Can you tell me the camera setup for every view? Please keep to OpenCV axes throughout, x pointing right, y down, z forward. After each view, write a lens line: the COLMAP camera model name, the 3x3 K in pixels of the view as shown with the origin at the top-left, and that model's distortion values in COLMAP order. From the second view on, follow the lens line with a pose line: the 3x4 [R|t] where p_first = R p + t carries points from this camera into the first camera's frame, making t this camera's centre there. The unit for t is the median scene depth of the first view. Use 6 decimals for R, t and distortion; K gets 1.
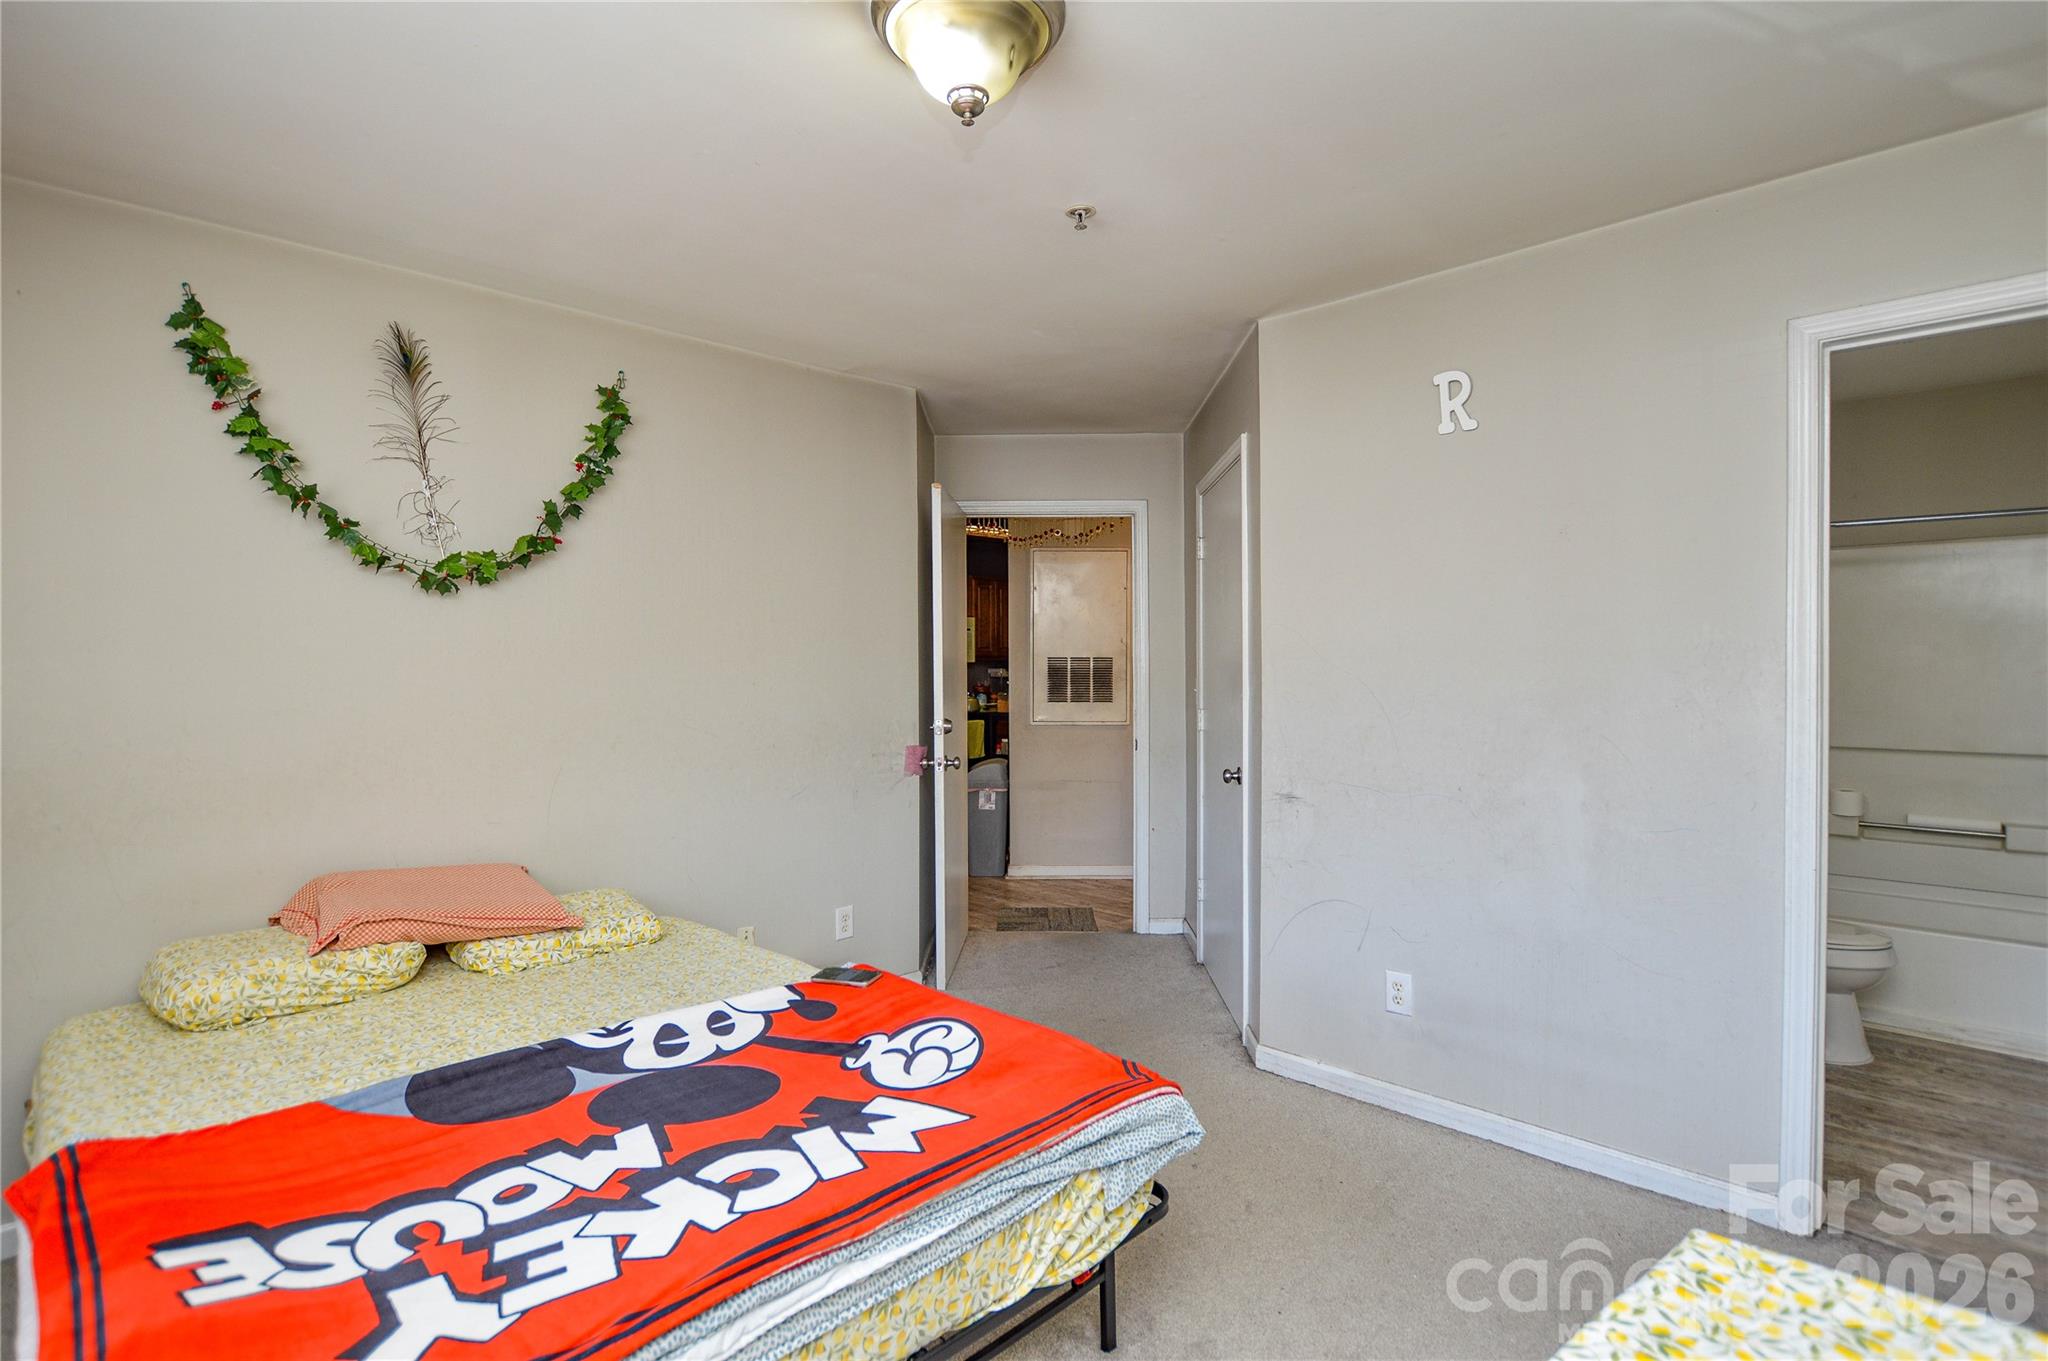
lens RADIAL K [[1017.3, 0, 1024.0], [0, 1017.3, 680.5], [0, 0, 1]] dist [-0.021676, 0.001455]
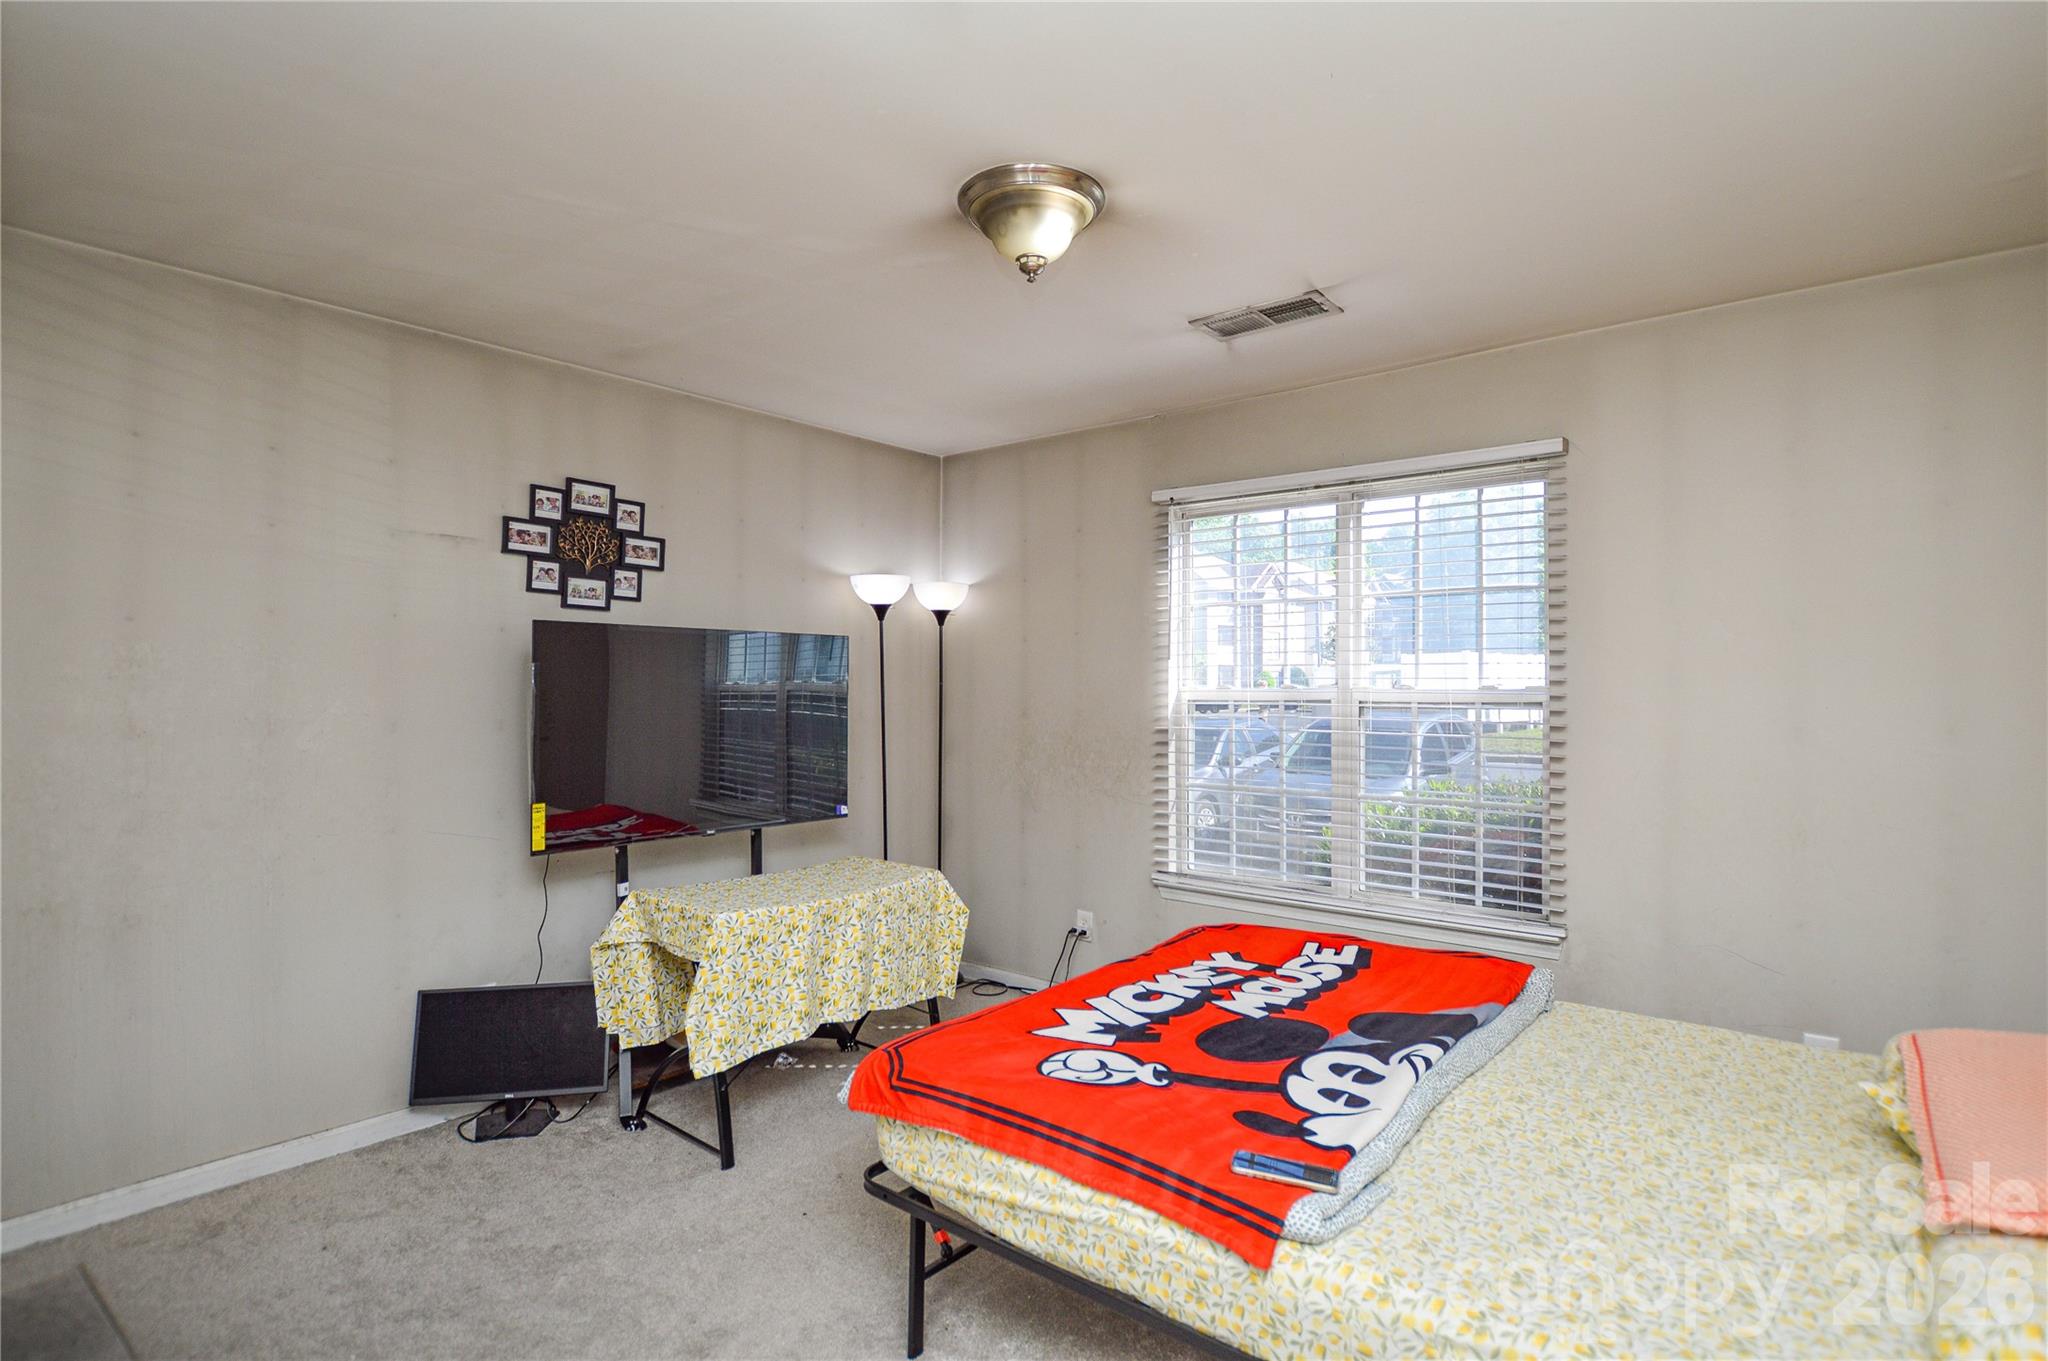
lens RADIAL K [[1017.3, 0, 1024.0], [0, 1017.3, 680.5], [0, 0, 1]] dist [-0.021676, 0.001455]
pose [[-0.996620, 0.000460, -0.082153, 0.066633], [-0.000067, 0.999979, 0.006407, -0.039526], [0.082154, 0.006390, -0.996599, 2.412227]]
